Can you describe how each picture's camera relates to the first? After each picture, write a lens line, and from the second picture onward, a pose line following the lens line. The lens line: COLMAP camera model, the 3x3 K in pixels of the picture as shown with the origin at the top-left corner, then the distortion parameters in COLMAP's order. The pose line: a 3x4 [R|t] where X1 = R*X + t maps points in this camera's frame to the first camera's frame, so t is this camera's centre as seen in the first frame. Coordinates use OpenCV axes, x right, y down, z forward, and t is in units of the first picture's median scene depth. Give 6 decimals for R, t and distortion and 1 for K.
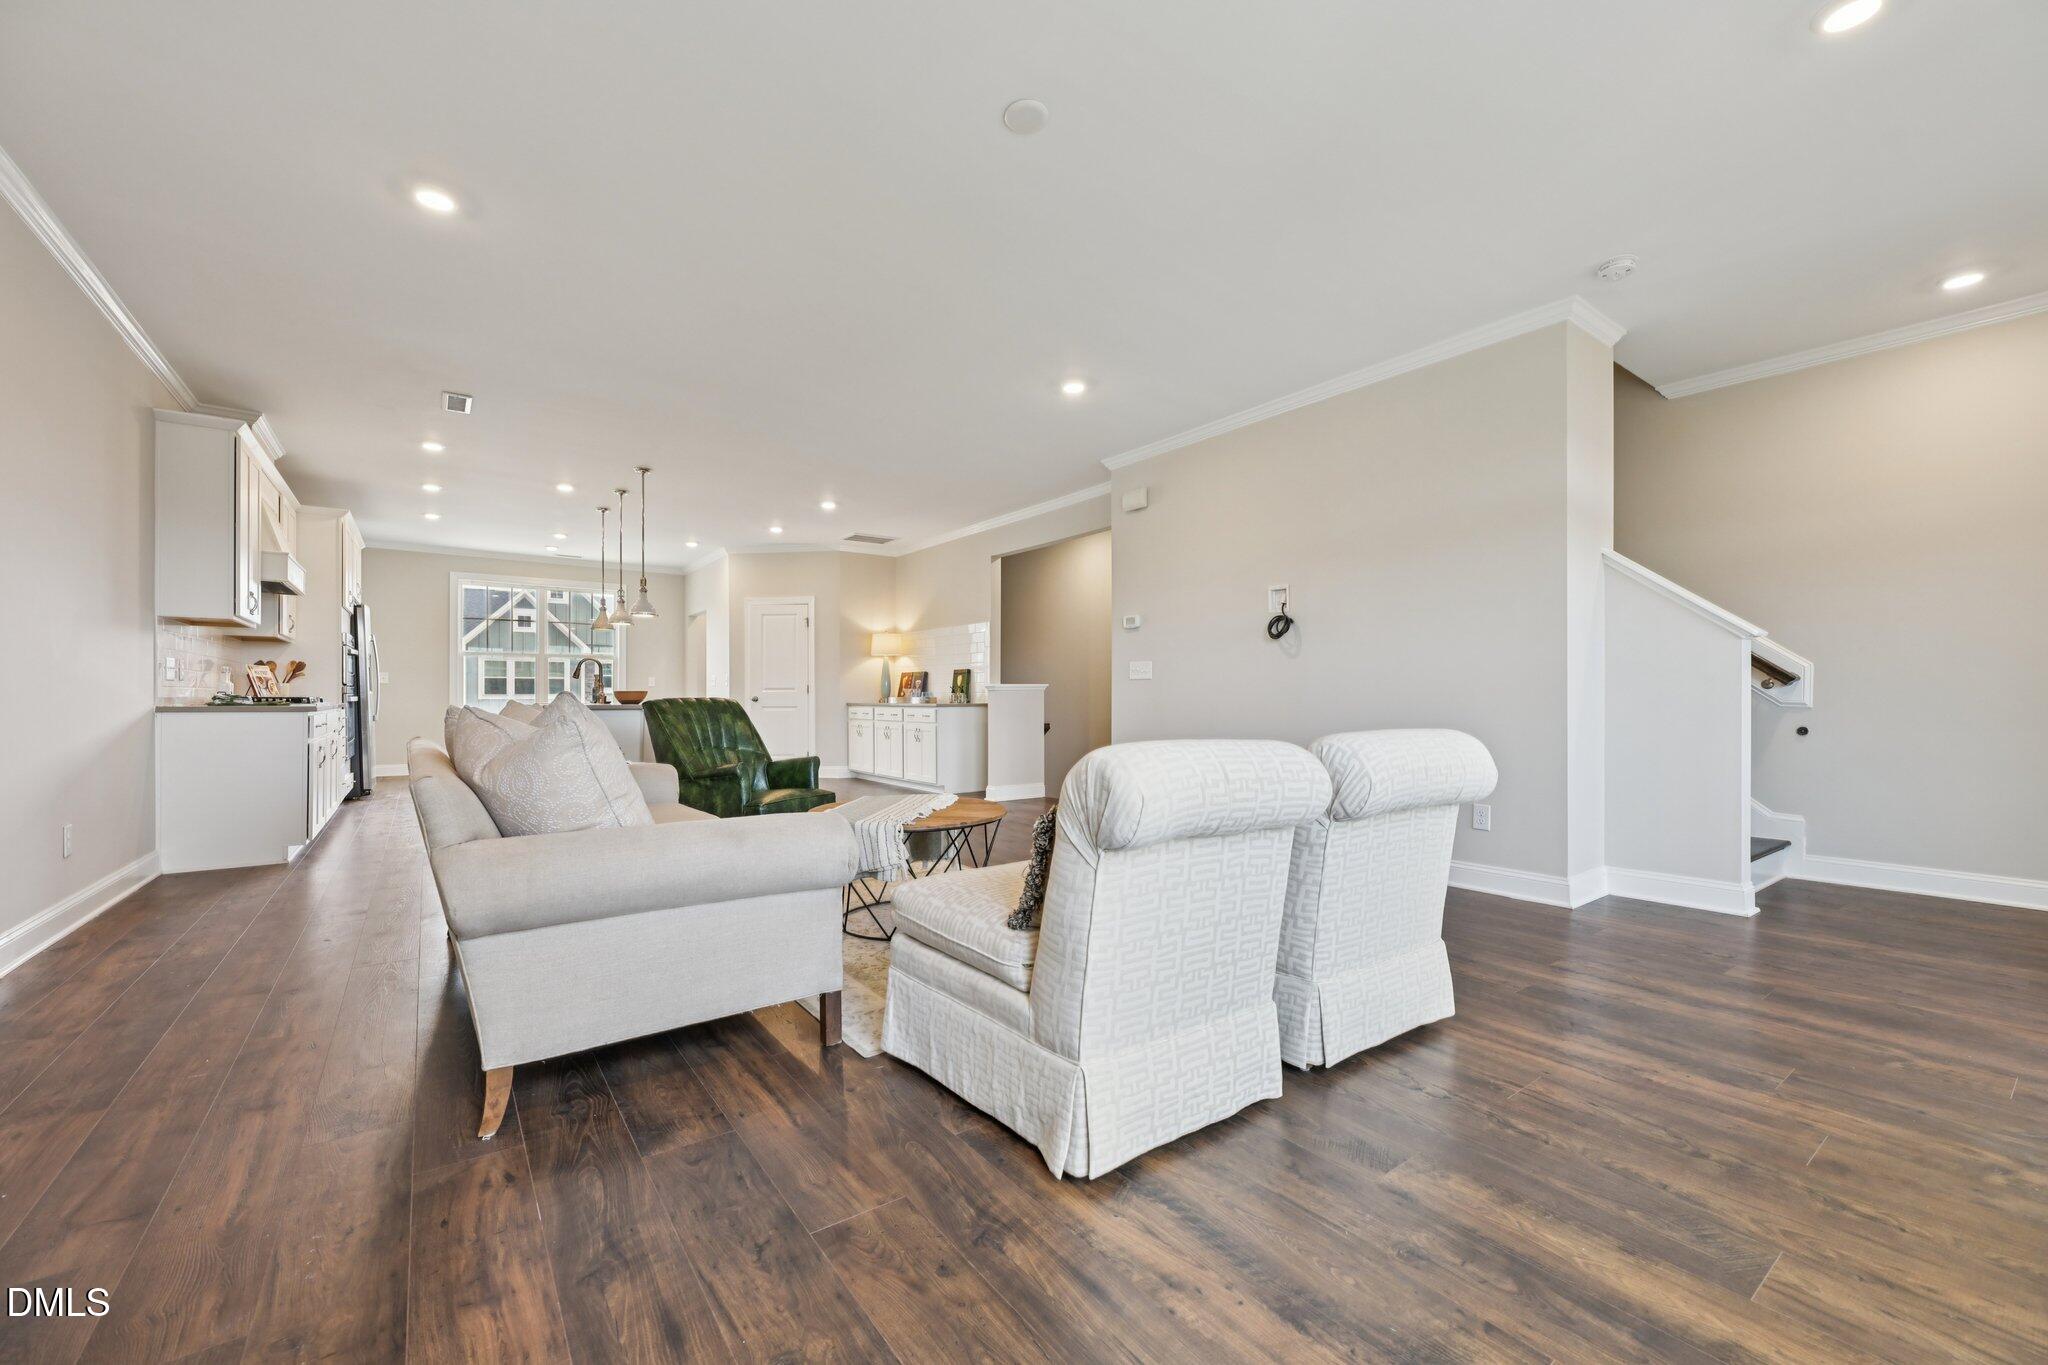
lens RADIAL K [[792.3, 0, 1031.1], [0, 792.3, 693.3], [0, 0, 1]] dist [0.000666, -0.000010]
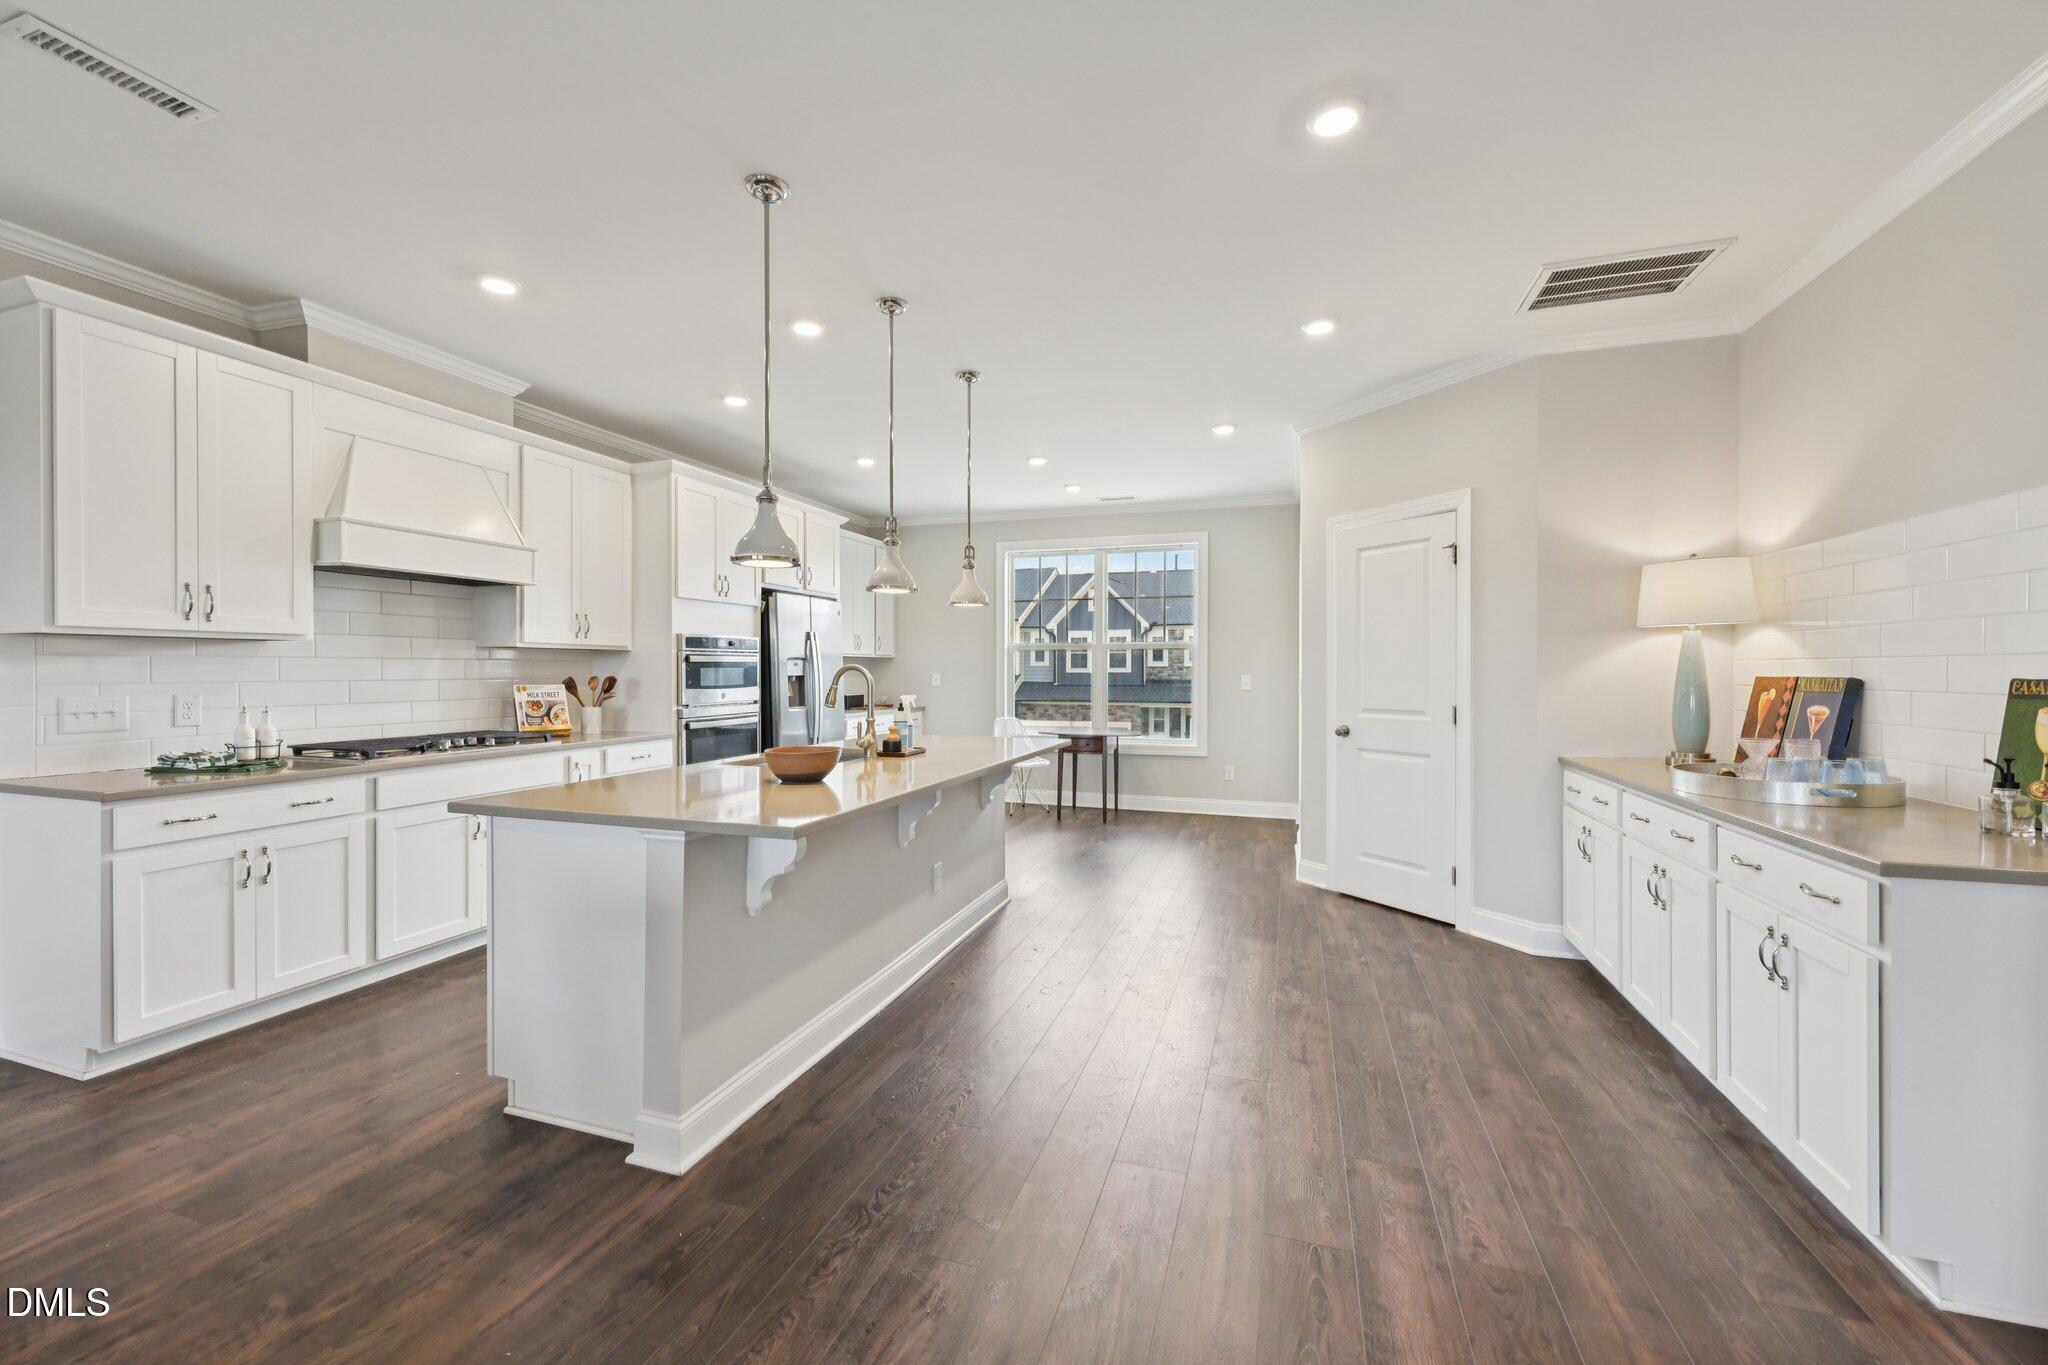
lens RADIAL K [[811.8, 0, 1008.2], [0, 811.8, 676.0], [0, 0, 1]] dist [0.000055, -0.000276]
pose [[0.553213, 0.006274, -0.833016, -0.058037], [0.000442, 0.999969, 0.007825, -0.029831], [0.833040, -0.004698, 0.553194, 0.577797]]
